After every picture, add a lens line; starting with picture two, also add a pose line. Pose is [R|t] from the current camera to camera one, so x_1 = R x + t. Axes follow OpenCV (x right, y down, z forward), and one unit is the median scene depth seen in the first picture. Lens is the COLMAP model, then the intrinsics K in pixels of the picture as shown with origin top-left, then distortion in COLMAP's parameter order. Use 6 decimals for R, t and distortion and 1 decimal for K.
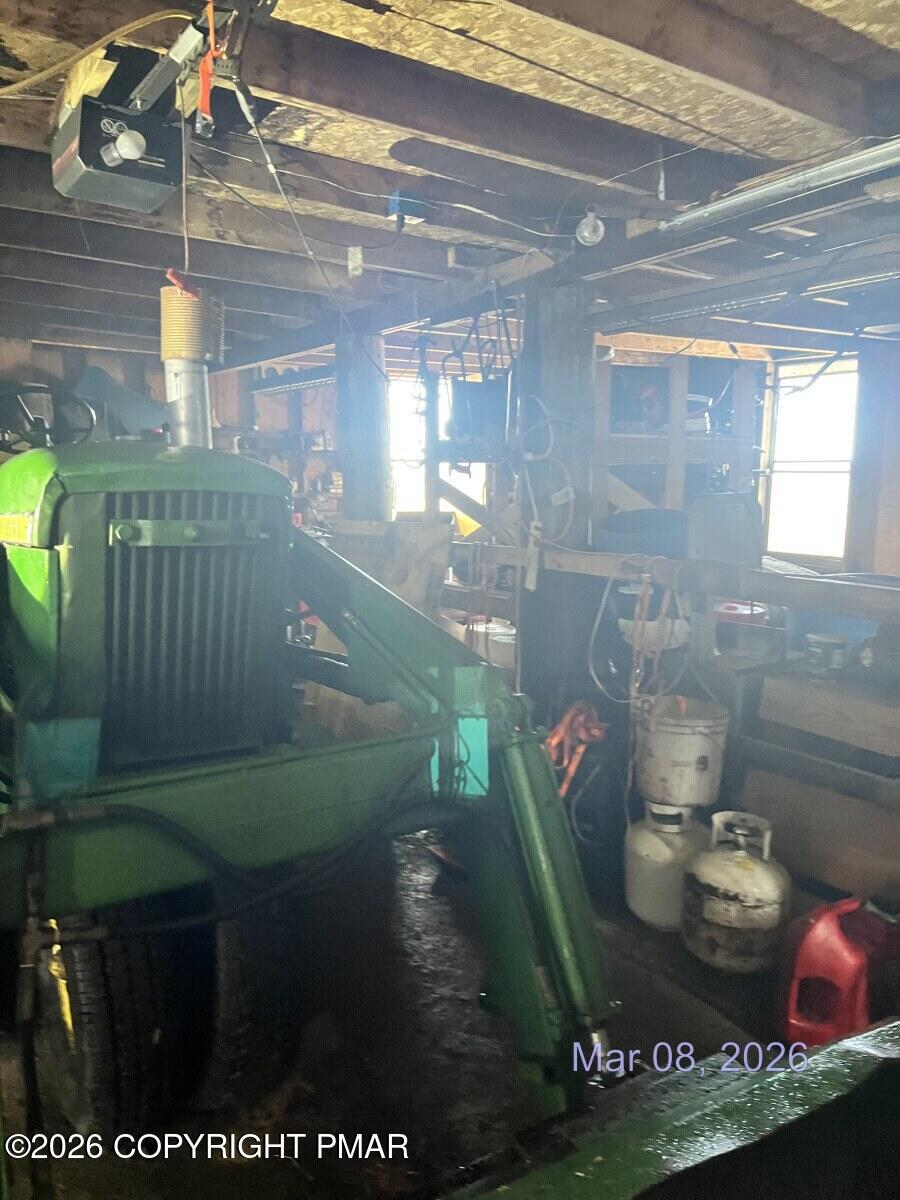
lens RADIAL K [[913.8, 0, 473.2], [0, 913.8, 571.1], [0, 0, 1]] dist [0.066299, -0.106856]
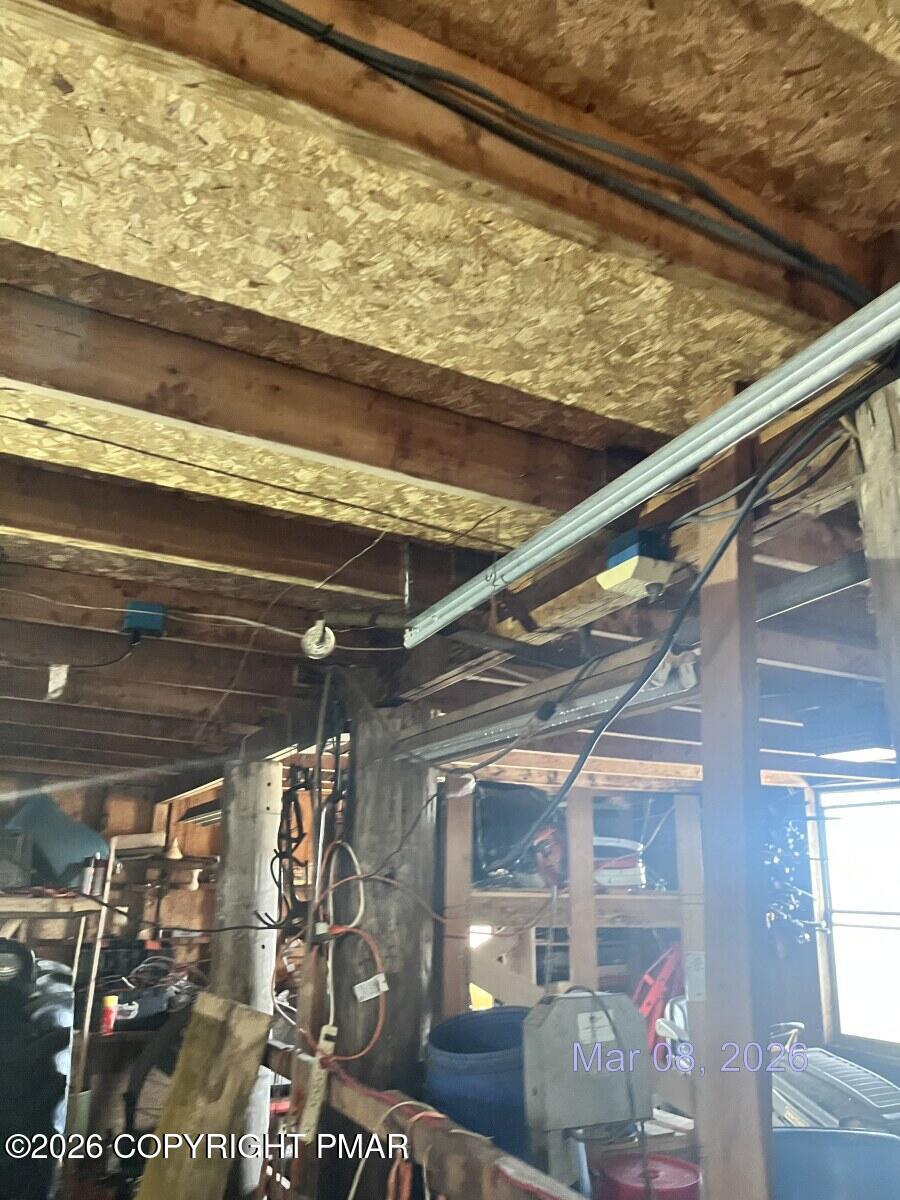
lens RADIAL K [[913.8, 0, 473.2], [0, 913.8, 571.1], [0, 0, 1]] dist [0.066299, -0.106856]
pose [[0.990306, -0.028340, -0.135982, 0.236868], [-0.032661, 0.904009, -0.426263, -0.059423], [0.135009, 0.426572, 0.894320, 0.184419]]
